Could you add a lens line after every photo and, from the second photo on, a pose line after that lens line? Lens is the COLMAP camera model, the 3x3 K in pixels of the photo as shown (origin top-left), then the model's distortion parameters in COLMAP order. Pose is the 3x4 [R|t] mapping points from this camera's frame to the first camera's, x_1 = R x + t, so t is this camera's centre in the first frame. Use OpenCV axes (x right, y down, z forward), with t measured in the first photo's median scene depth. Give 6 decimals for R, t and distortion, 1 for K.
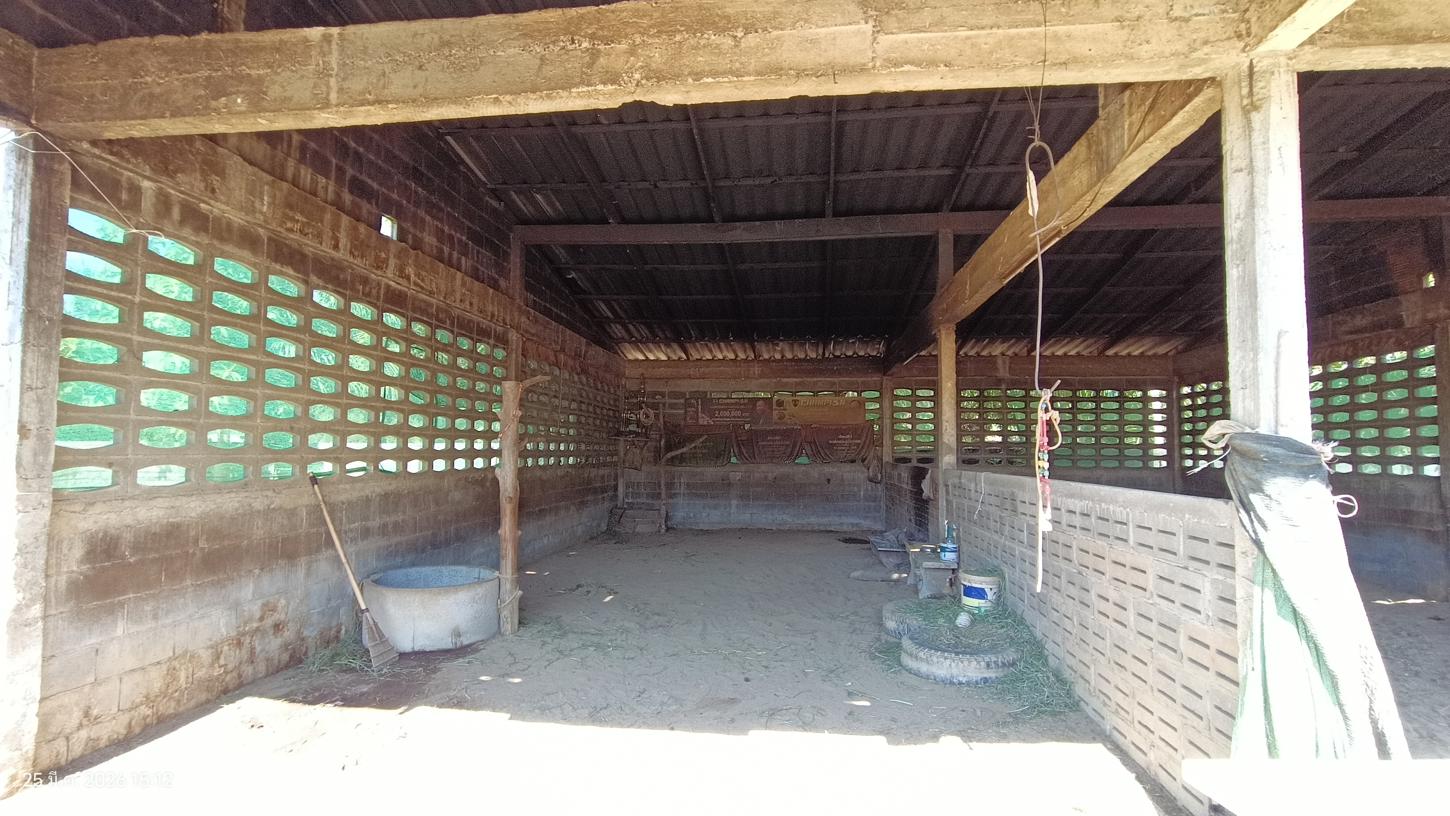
lens RADIAL K [[662.0, 0, 725.0], [0, 662.0, 408.0], [0, 0, 1]] dist [-0.029056, 0.019243]
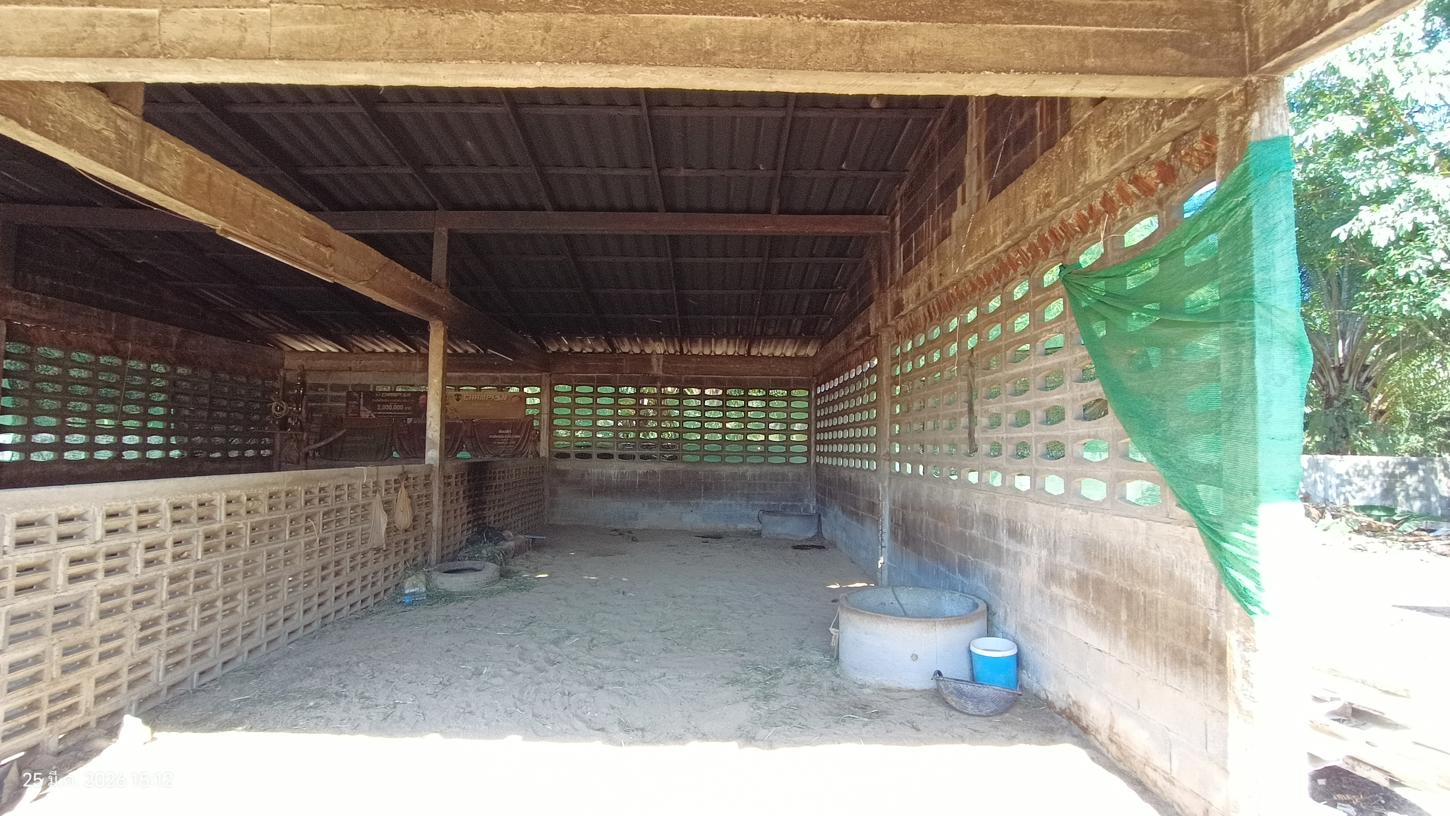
lens RADIAL K [[678.1, 0, 725.0], [0, 678.1, 408.0], [0, 0, 1]] dist [-0.004732, -0.000569]
pose [[0.990962, 0.012222, 0.133584, 0.371920], [-0.012411, 0.999923, 0.000582, 0.002624], [-0.133566, -0.002234, 0.991037, -0.061753]]
